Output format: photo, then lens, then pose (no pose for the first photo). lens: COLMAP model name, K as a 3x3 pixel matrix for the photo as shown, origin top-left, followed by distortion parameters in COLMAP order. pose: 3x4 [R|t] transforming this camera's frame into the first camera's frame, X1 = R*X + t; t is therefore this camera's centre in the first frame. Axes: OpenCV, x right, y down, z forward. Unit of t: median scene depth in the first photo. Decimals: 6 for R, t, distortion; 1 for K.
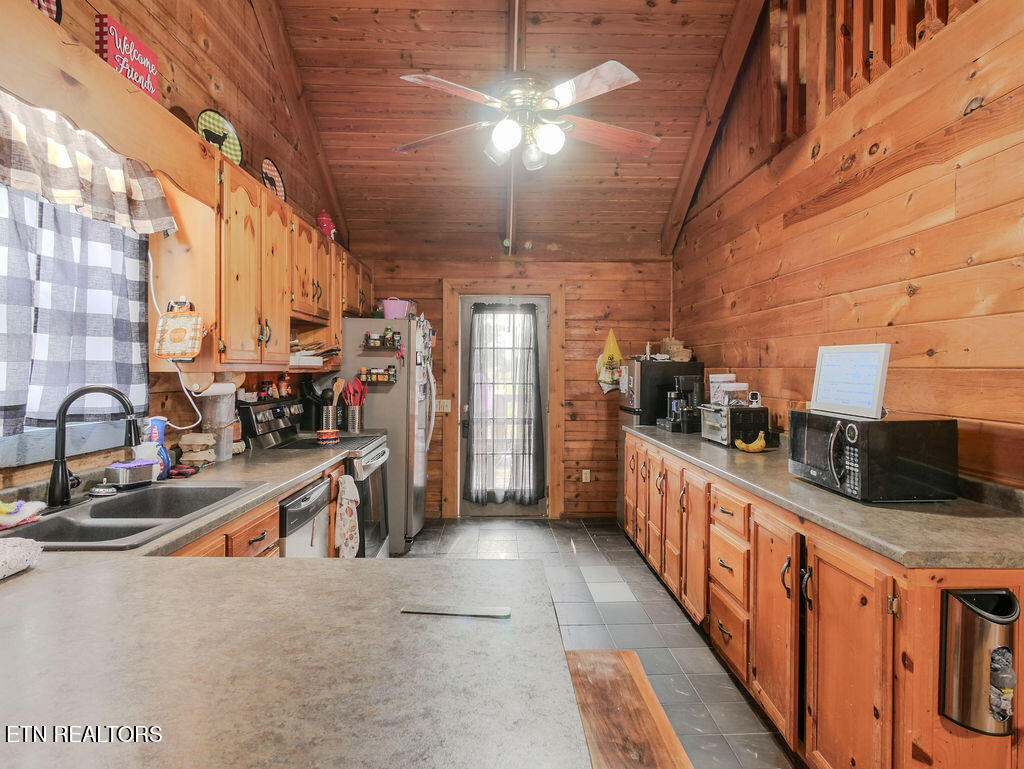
lens RADIAL K [[580.0, 0, 506.4], [0, 580.0, 370.3], [0, 0, 1]] dist [-0.002533, -0.000812]
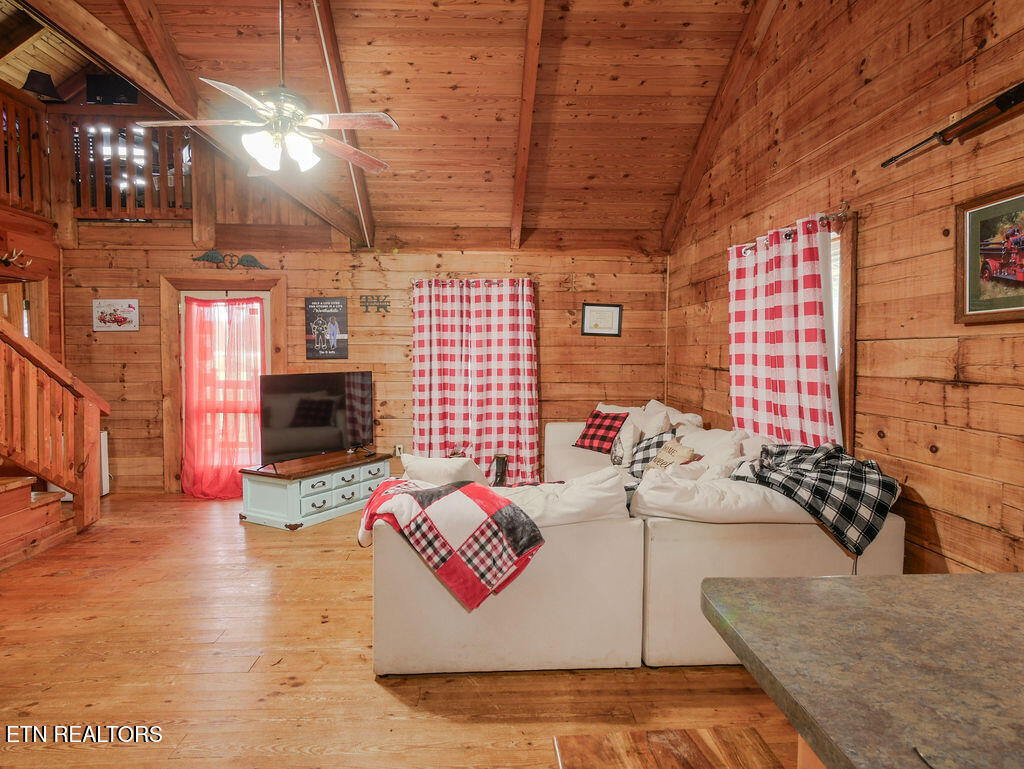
lens RADIAL K [[580.0, 0, 506.4], [0, 580.0, 370.3], [0, 0, 1]] dist [-0.002533, -0.000812]
pose [[-0.999663, -0.000517, -0.025970, 0.114769], [-0.001285, 0.999563, 0.029542, -0.004826], [0.025943, 0.029566, -0.999226, 0.390597]]
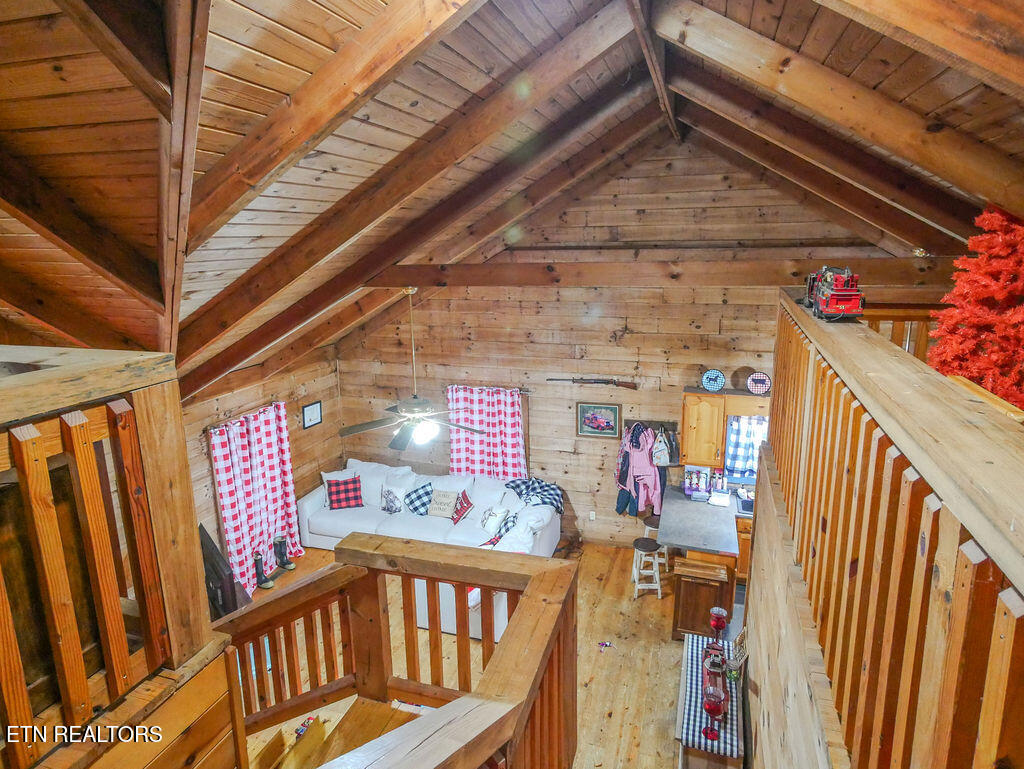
lens RADIAL K [[593.3, 0, 507.2], [0, 593.3, 369.6], [0, 0, 1]] dist [-0.002311, 0.001565]
pose [[-0.331014, 0.199586, -0.922277, 1.440777], [0.014842, 0.978356, 0.206395, -0.637898], [0.943509, 0.054631, -0.326812, 0.239554]]
